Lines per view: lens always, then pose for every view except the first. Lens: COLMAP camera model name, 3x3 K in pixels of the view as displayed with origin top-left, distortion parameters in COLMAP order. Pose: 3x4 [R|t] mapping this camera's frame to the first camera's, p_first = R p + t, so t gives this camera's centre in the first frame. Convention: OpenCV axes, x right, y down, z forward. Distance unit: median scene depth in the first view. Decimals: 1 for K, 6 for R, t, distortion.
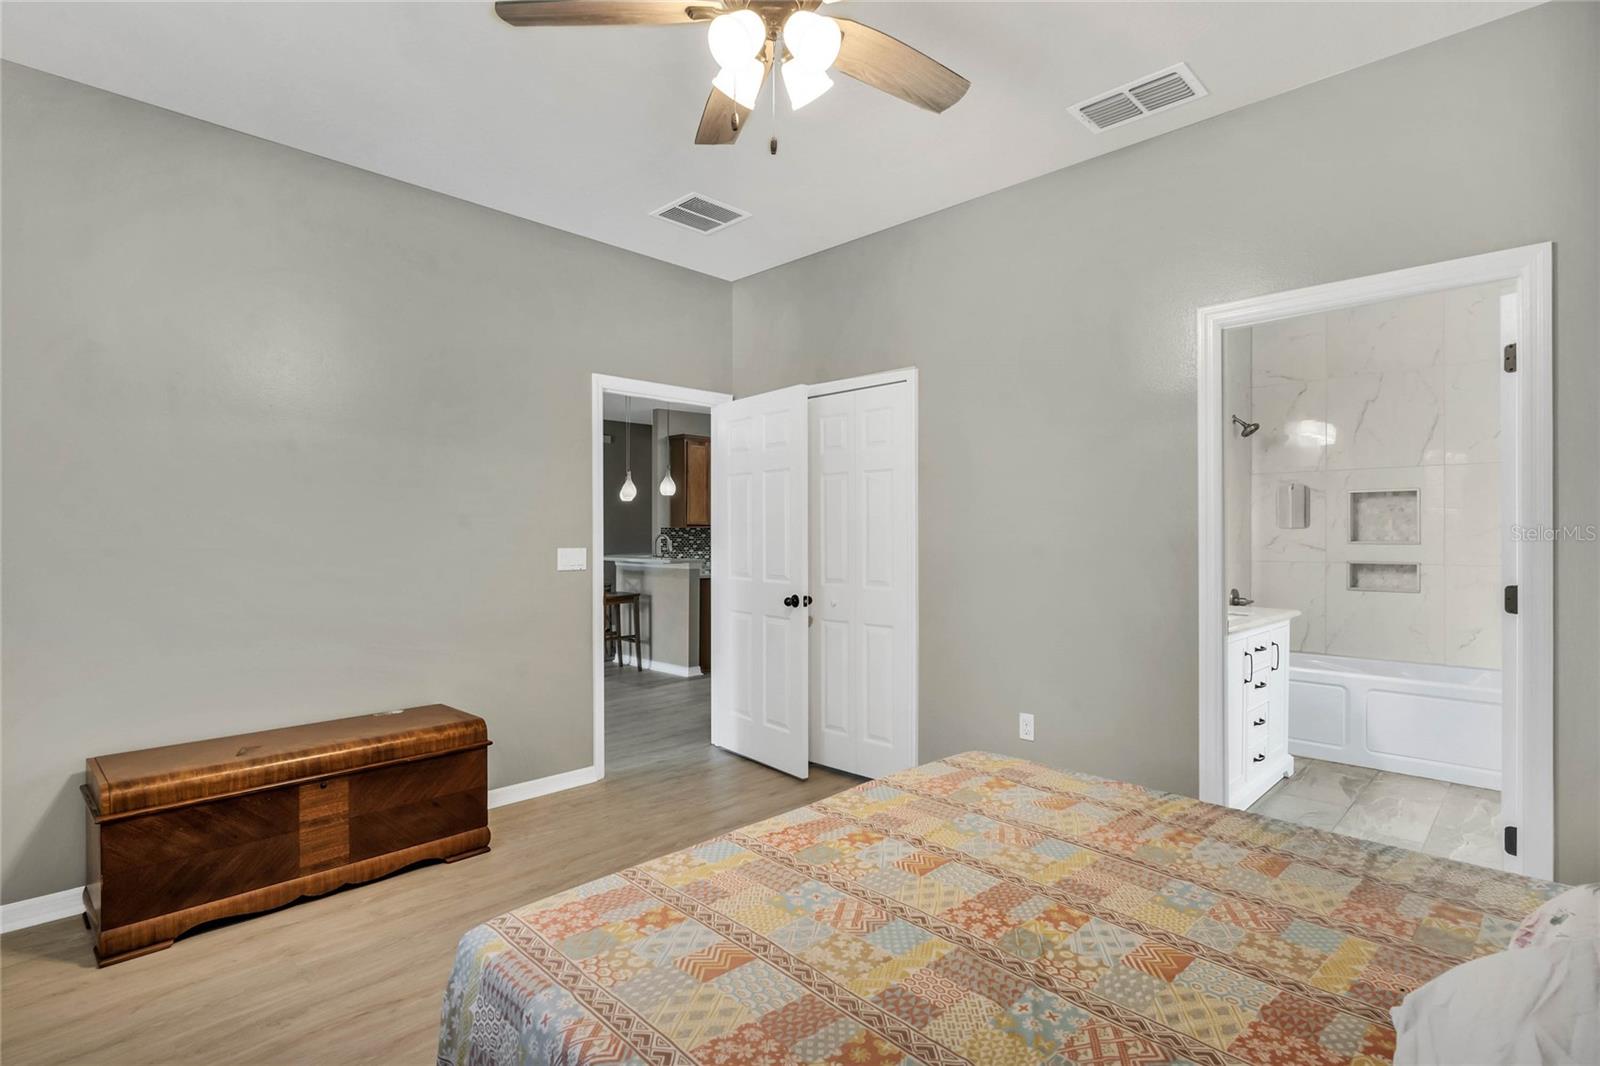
lens RADIAL K [[749.3, 0, 805.5], [0, 749.3, 540.0], [0, 0, 1]] dist [-0.019351, -0.000135]
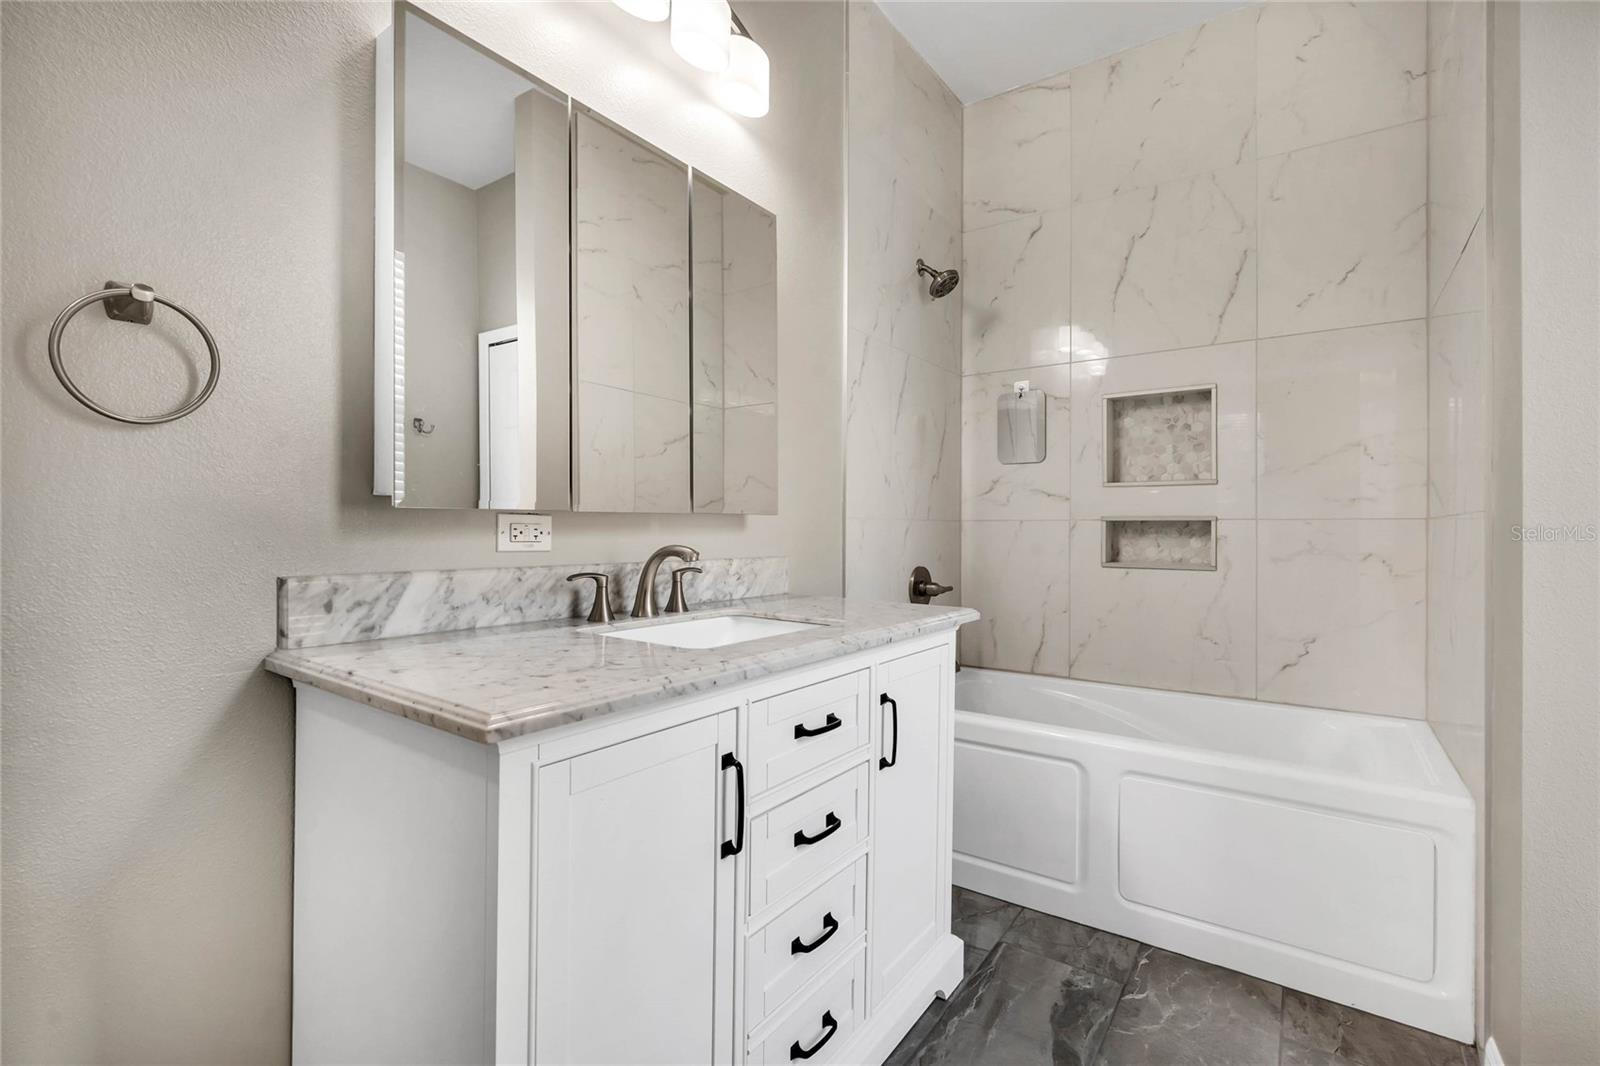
lens RADIAL K [[725.3, 0, 795.6], [0, 725.3, 528.7], [0, 0, 1]] dist [-0.019297, -0.001528]
pose [[0.984208, 0.004084, 0.176970, 0.399339], [-0.003416, 0.999986, -0.004077, 0.041056], [-0.176985, 0.003408, 0.984208, 0.492604]]
